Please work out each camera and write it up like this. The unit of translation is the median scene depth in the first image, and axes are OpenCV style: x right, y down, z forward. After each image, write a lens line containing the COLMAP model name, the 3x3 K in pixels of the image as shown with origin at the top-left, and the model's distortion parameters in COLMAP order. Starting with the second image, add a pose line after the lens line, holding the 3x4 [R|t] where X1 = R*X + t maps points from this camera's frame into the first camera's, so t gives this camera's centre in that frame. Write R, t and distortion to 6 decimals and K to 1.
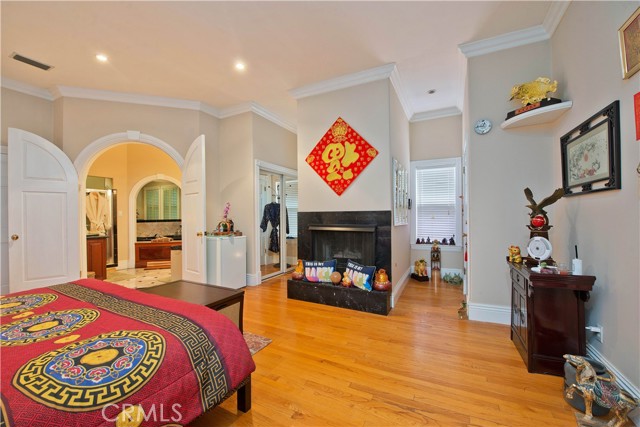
lens RADIAL K [[252.1, 0, 320.4], [0, 252.1, 219.0], [0, 0, 1]] dist [0.000531, -0.000070]
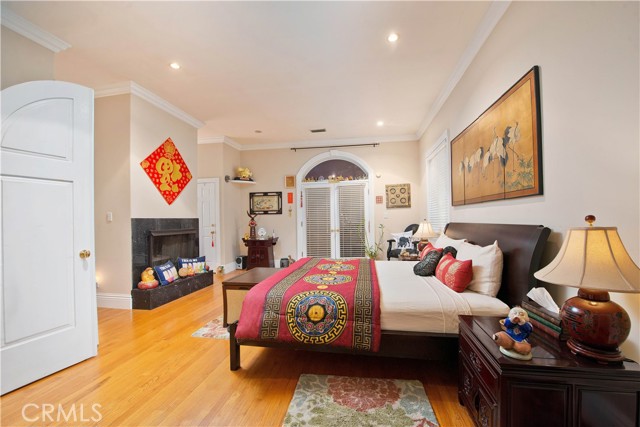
lens RADIAL K [[252.1, 0, 323.8], [0, 252.1, 216.7], [0, 0, 1]] dist [0.000531, -0.000070]
pose [[-0.282100, 0.015755, 0.959256, -1.238916], [0.022700, 0.999695, -0.009744, -0.010126], [-0.959116, 0.019027, -0.282371, 0.650033]]
